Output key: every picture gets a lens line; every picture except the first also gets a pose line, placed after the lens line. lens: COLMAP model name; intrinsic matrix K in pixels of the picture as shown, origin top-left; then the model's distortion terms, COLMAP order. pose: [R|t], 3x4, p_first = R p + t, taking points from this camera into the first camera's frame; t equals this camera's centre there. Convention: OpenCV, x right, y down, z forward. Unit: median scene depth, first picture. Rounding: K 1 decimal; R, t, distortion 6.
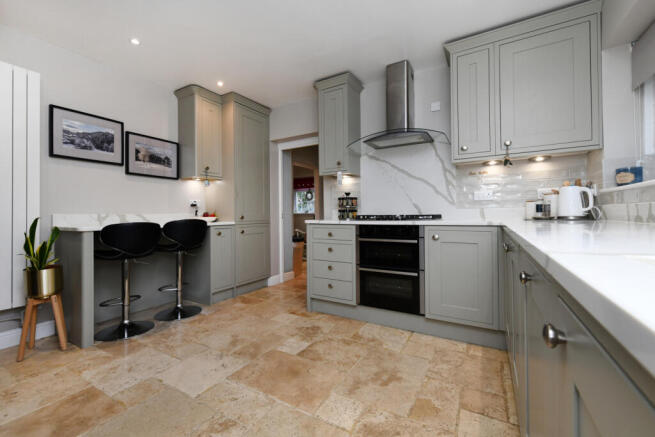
lens RADIAL K [[278.5, 0, 327.9], [0, 278.5, 216.5], [0, 0, 1]] dist [-0.001457, -0.006897]
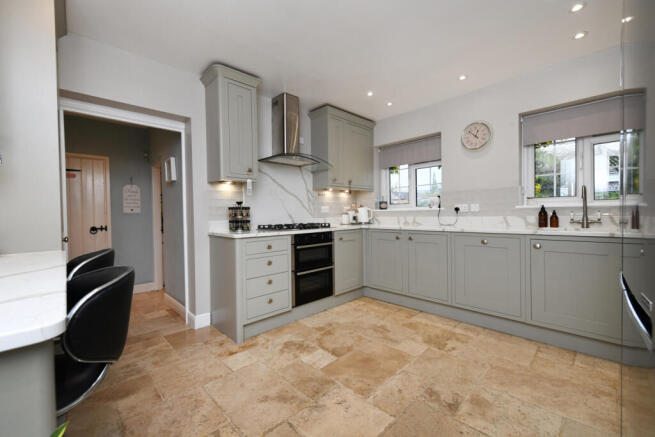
lens RADIAL K [[263.2, 0, 343.4], [0, 263.2, 217.7], [0, 0, 1]] dist [0.000928, -0.000012]
pose [[0.238477, -0.011472, 0.971080, -0.938957], [0.016083, 0.999840, 0.007862, -0.046085], [-0.971015, 0.013743, 0.238624, 0.623088]]
